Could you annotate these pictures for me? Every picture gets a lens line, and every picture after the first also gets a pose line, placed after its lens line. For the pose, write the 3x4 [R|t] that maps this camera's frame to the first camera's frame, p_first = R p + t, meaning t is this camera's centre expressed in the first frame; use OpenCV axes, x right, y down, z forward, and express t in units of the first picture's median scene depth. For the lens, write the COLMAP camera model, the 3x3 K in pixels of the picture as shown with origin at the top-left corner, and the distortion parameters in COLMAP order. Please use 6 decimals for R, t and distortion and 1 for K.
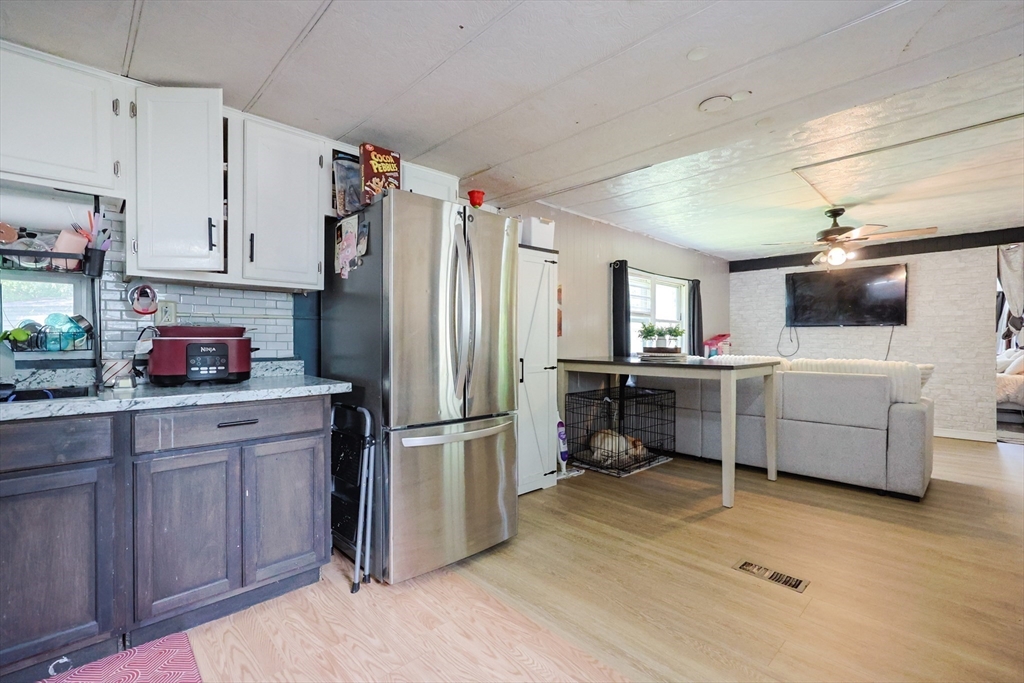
lens RADIAL K [[450.8, 0, 521.9], [0, 450.8, 350.5], [0, 0, 1]] dist [-0.000799, -0.000060]
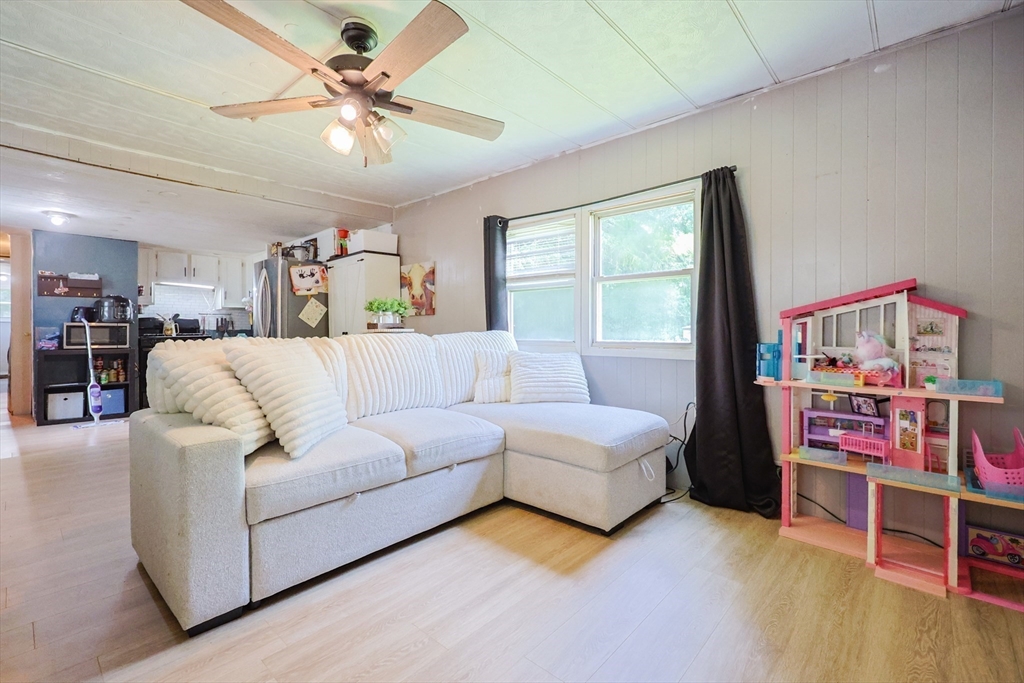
lens RADIAL K [[448.8, 0, 515.2], [0, 448.8, 340.5], [0, 0, 1]] dist [-0.000279, -0.000197]
pose [[0.071848, 0.020784, -0.997199, 1.184235], [-0.018104, 0.999645, 0.019531, 0.004850], [0.997251, 0.016650, 0.072198, 1.136100]]
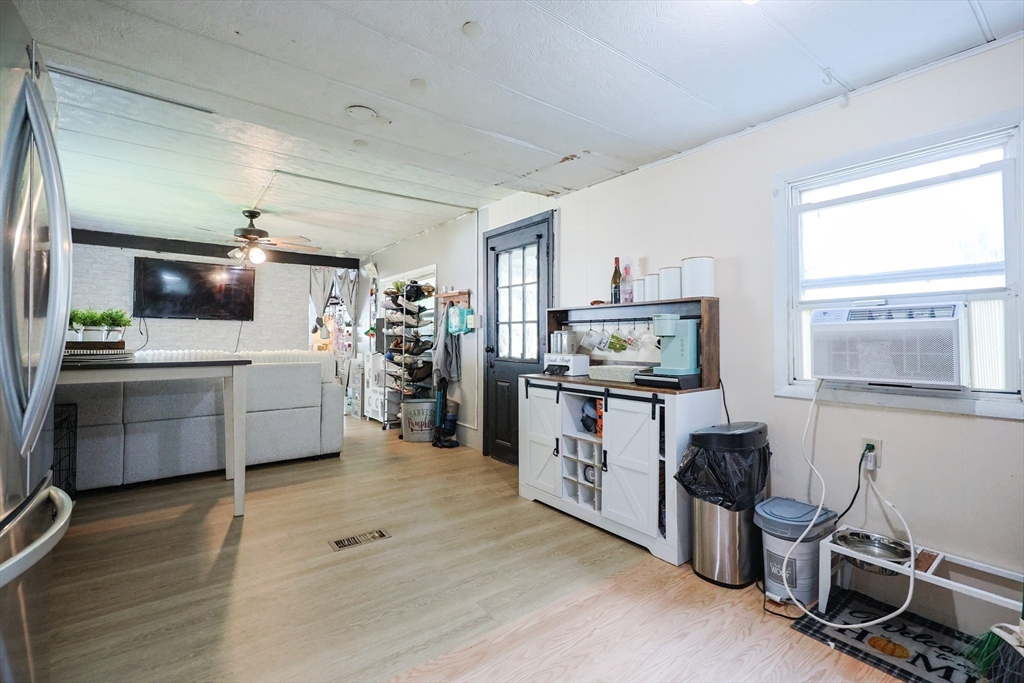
lens RADIAL K [[448.8, 0, 515.2], [0, 448.8, 340.5], [0, 0, 1]] dist [-0.000279, -0.000197]
pose [[0.127525, -0.007946, 0.991803, -0.284000], [0.014318, 0.999878, 0.006170, -0.003614], [-0.991732, 0.013414, 0.127624, 0.249684]]
